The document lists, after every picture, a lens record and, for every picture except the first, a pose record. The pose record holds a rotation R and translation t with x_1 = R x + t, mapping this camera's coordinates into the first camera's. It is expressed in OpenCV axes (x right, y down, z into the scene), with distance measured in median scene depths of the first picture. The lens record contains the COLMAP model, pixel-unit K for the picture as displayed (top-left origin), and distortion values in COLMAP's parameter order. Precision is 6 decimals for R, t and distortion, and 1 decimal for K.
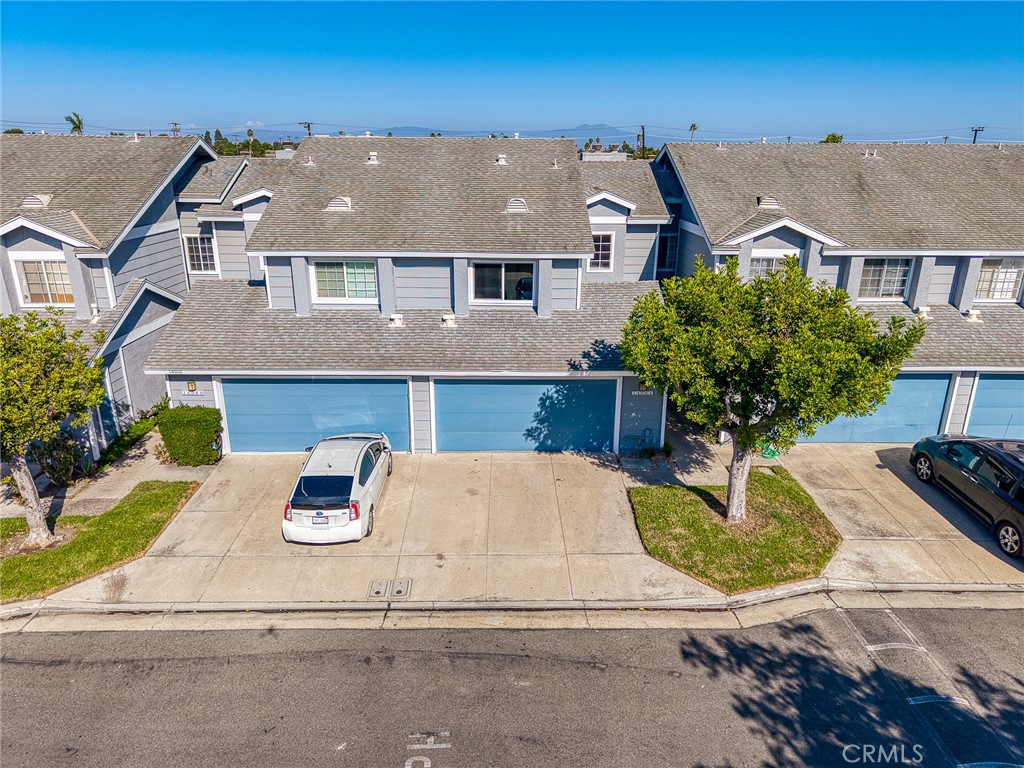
lens RADIAL K [[698.1, 0, 515.6], [0, 698.1, 381.6], [0, 0, 1]] dist [0.006259, -0.014951]
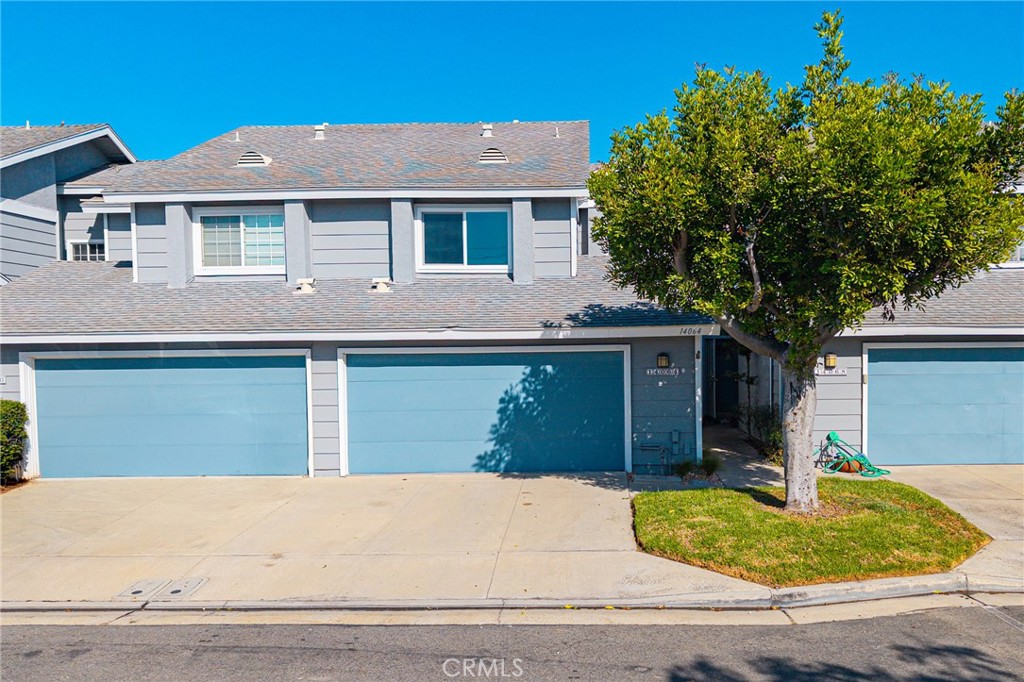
lens RADIAL K [[907.2, 0, 529.9], [0, 907.2, 285.2], [0, 0, 1]] dist [-0.031625, 0.038308]
pose [[0.999156, -0.016590, -0.037572, 0.122438], [0.005708, 0.962006, -0.272969, 0.225720], [0.040673, 0.272524, 0.961289, 0.221911]]
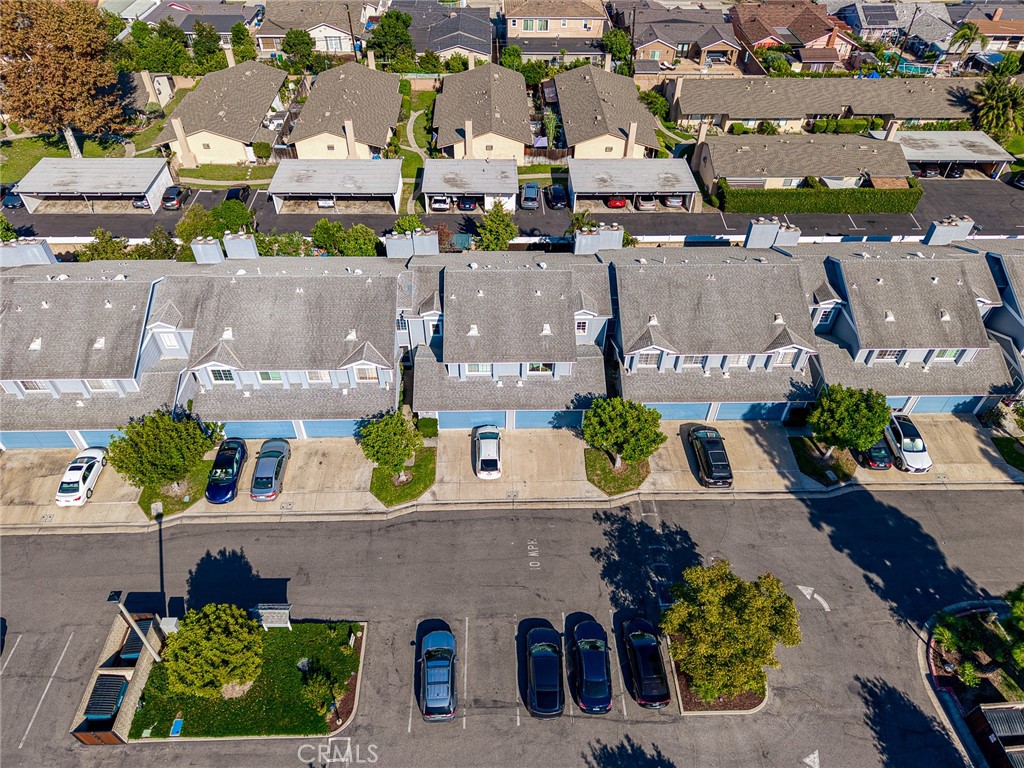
lens RADIAL K [[698.1, 0, 507.9], [0, 698.1, 385.8], [0, 0, 1]] dist [0.006259, -0.014951]
pose [[0.999935, -0.003609, 0.010843, -0.211547], [-0.001440, 0.901483, 0.432812, -1.506164], [-0.011337, -0.432799, 0.901419, -1.683277]]
